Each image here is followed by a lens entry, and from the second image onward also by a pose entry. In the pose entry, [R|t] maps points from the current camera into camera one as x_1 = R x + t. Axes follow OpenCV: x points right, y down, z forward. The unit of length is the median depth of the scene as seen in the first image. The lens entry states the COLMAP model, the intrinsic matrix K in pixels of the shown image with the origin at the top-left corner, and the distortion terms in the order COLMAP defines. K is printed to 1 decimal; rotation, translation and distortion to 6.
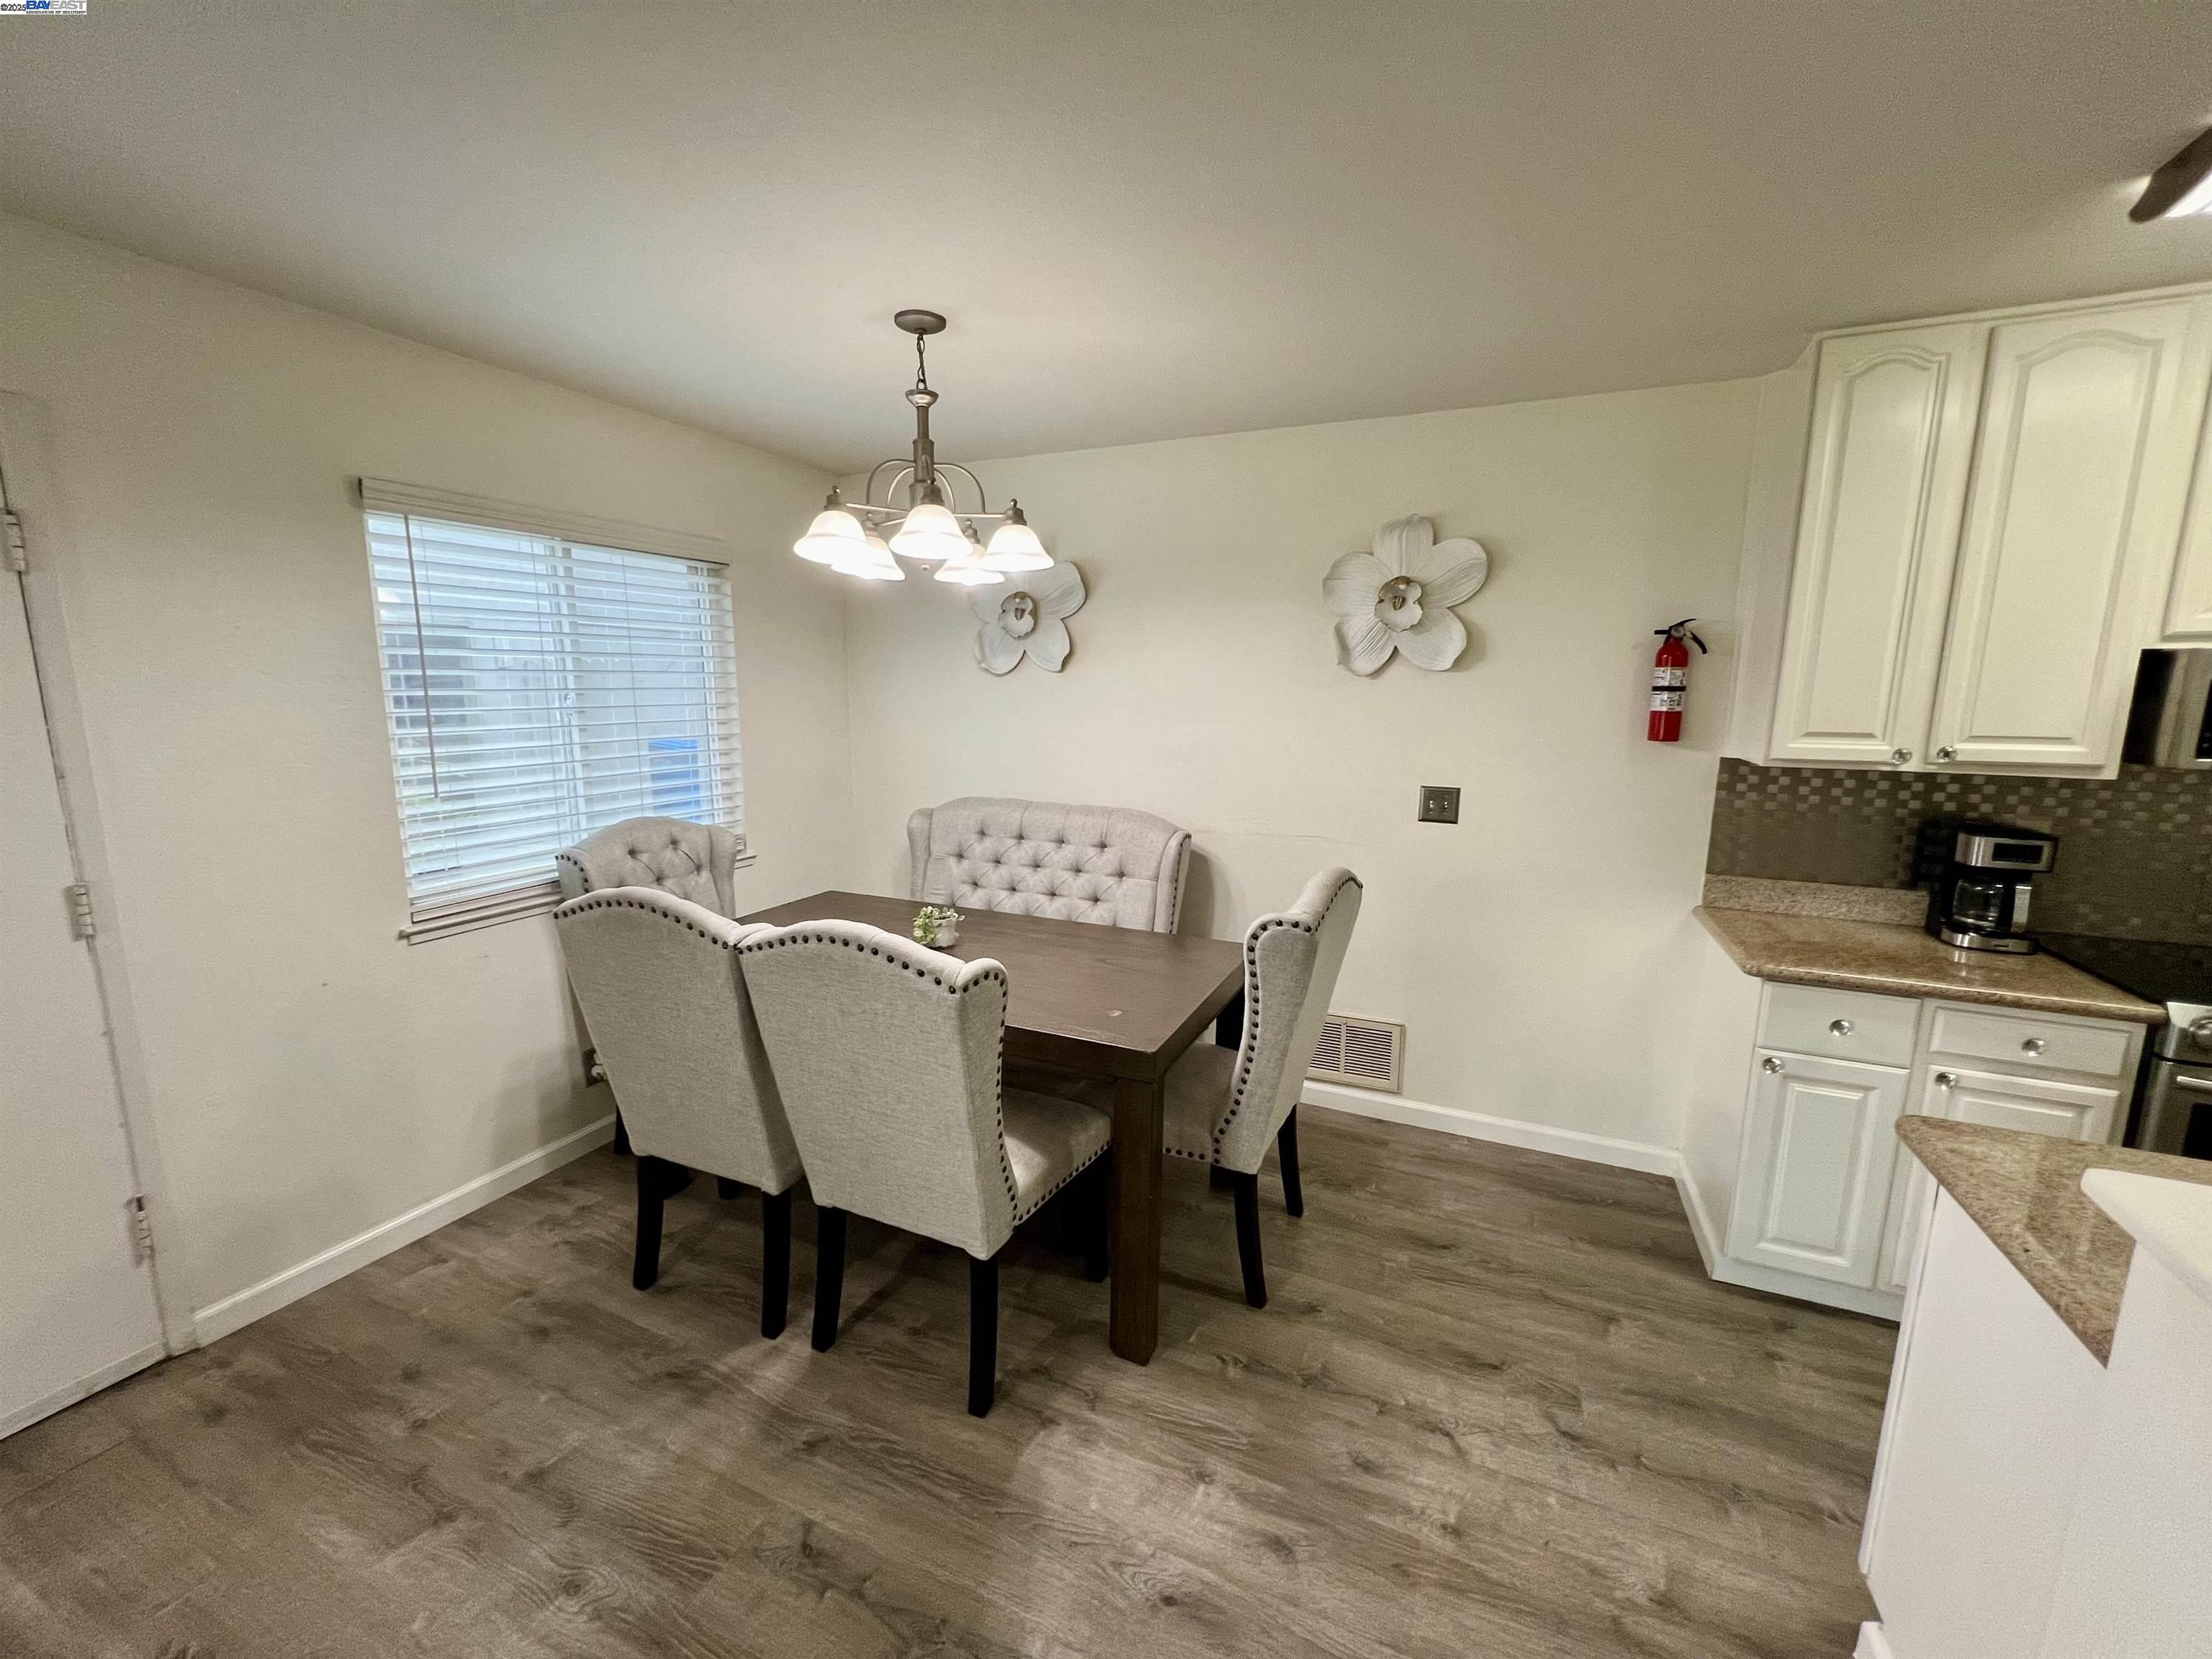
lens RADIAL K [[885.3, 0, 1104.6], [0, 885.3, 832.8], [0, 0, 1]] dist [-0.000936, 0.000251]
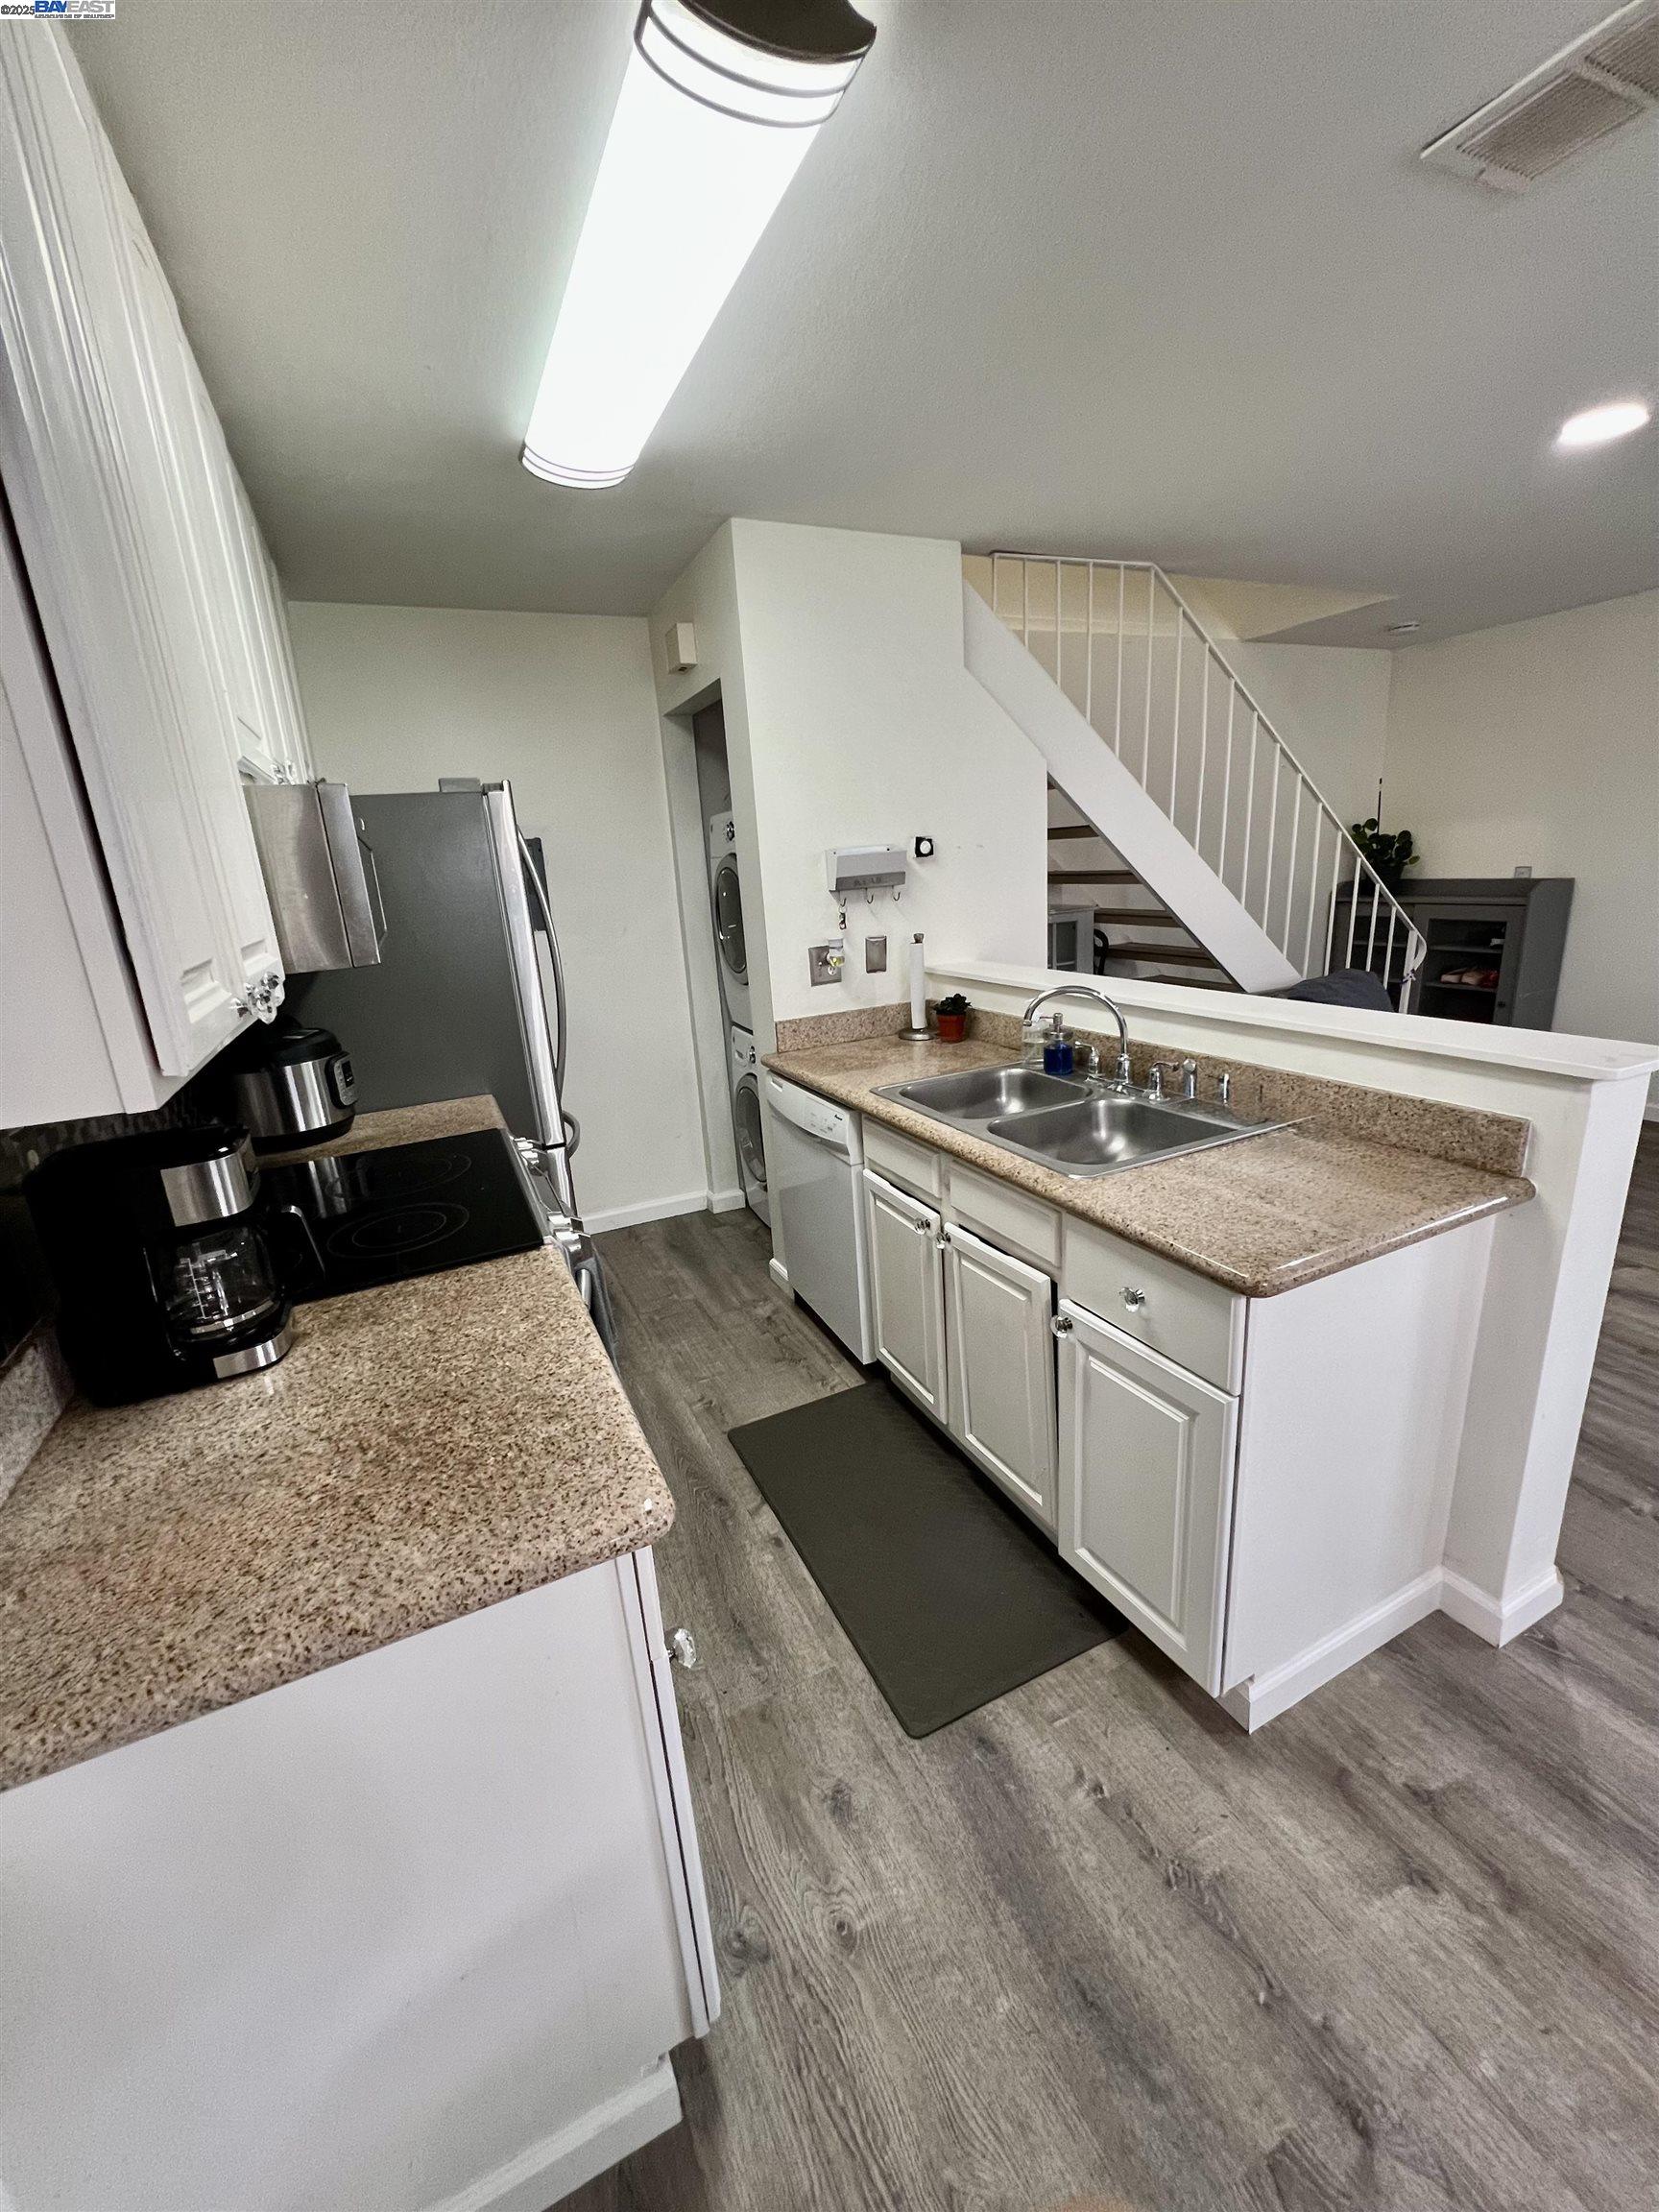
lens RADIAL K [[885.3, 0, 823.6], [0, 885.3, 1101.3], [0, 0, 1]] dist [-0.000936, 0.000251]
pose [[-0.760140, -0.133786, 0.635837, 0.467658], [0.161121, 0.909199, 0.383923, -0.175899], [-0.629466, 0.394282, -0.669563, 1.222222]]
